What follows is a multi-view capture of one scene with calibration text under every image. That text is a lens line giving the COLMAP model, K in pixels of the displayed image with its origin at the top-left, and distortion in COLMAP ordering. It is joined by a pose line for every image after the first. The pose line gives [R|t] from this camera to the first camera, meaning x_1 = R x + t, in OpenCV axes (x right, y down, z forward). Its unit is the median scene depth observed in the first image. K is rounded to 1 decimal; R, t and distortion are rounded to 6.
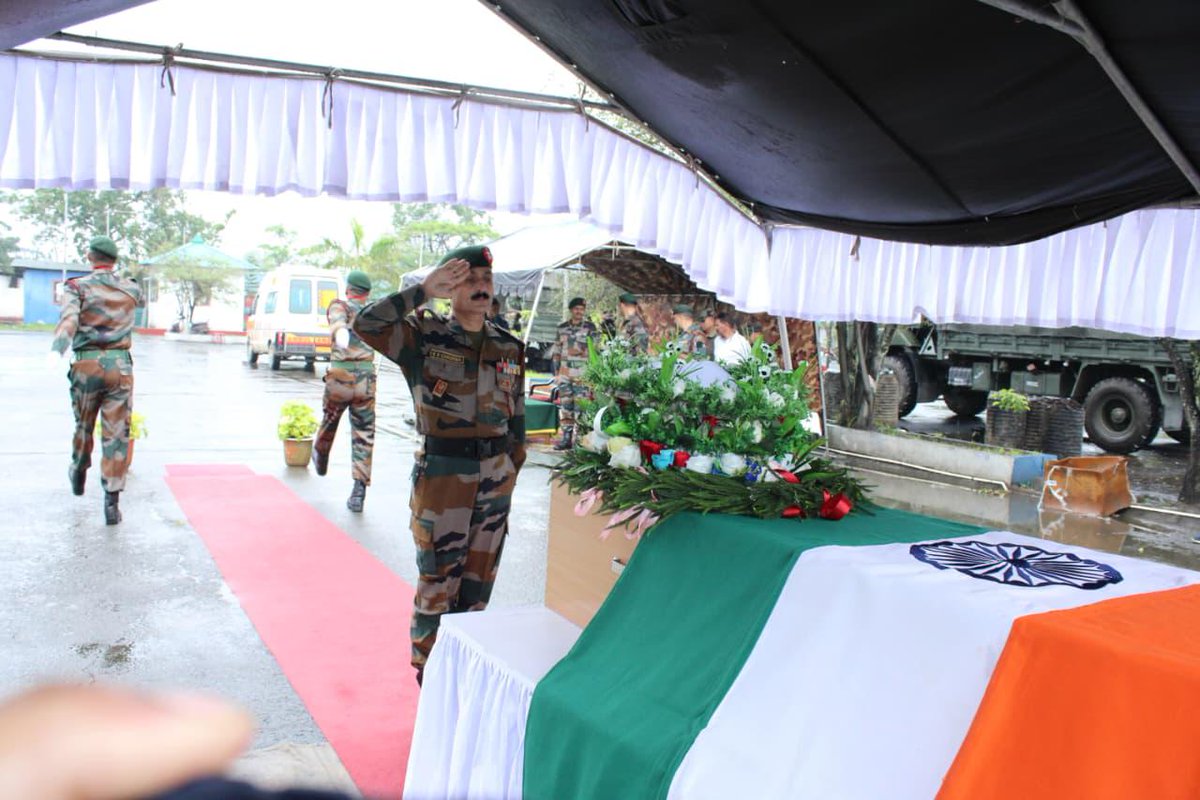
lens RADIAL K [[1016.7, 0, 599.9], [0, 1016.7, 400.0], [0, 0, 1]] dist [-0.127380, 0.094861]
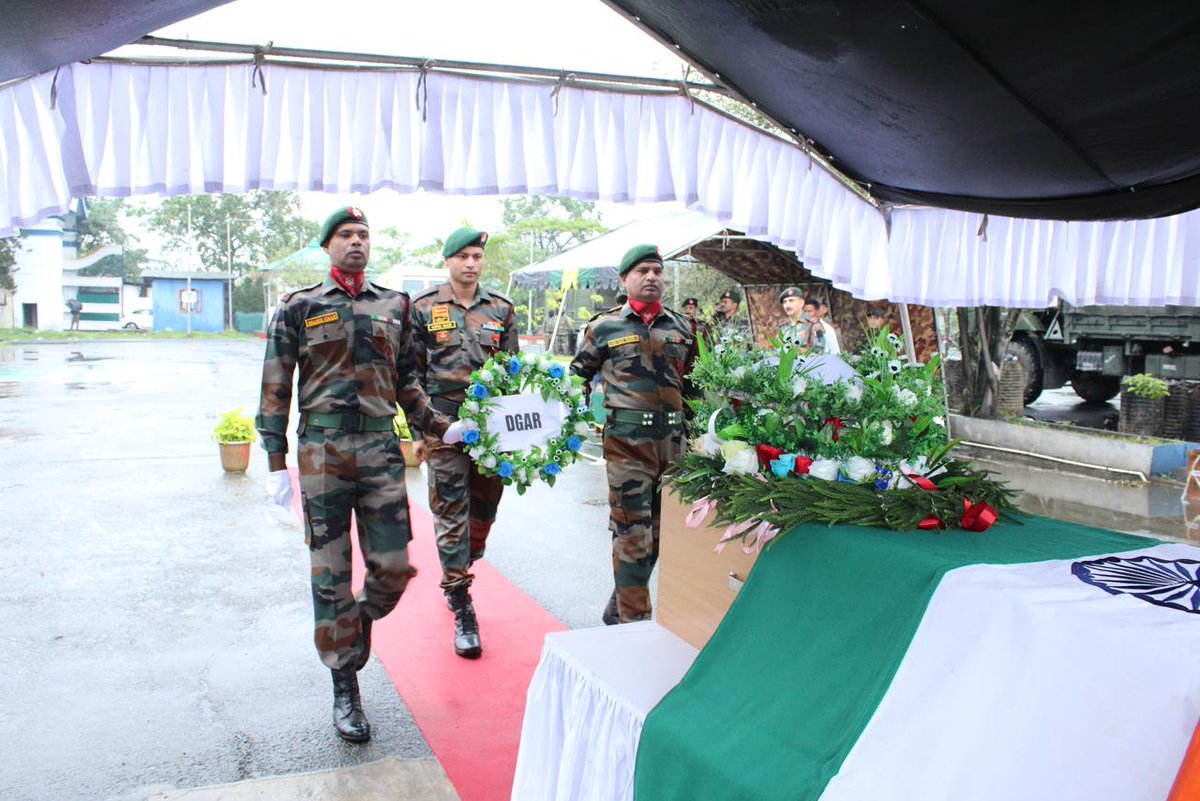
lens RADIAL K [[1016.7, 0, 607.7], [0, 1016.7, 410.3], [0, 0, 1]] dist [-0.127380, 0.094861]
pose [[0.994421, -0.019538, -0.103655, 0.000738], [0.021281, 0.999650, 0.015735, -0.004125], [0.103311, -0.017853, 0.994489, 0.046849]]
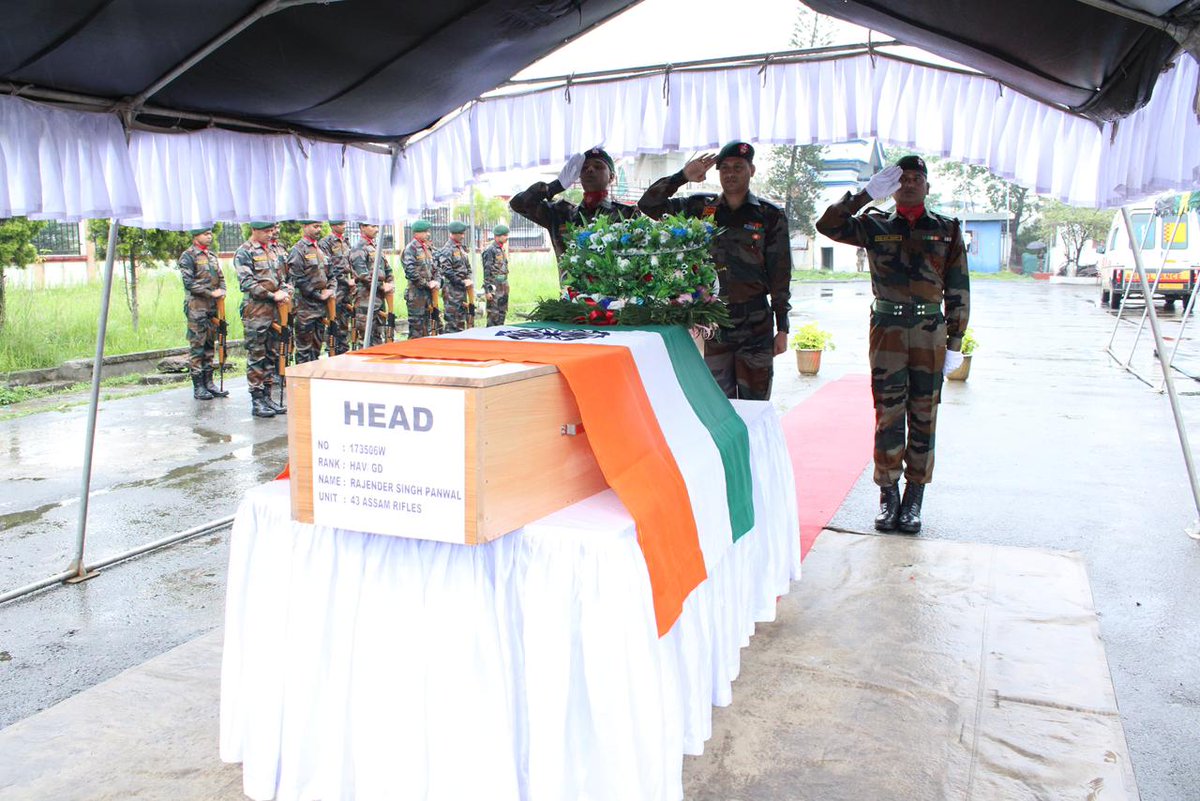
lens RADIAL K [[1016.7, 0, 599.0], [0, 1016.7, 409.4], [0, 0, 1]] dist [-0.127380, 0.094861]
pose [[0.642844, 0.056710, -0.763895, 0.804824], [-0.008997, 0.997746, 0.066499, 0.079596], [0.765944, -0.035876, 0.641906, -0.056815]]
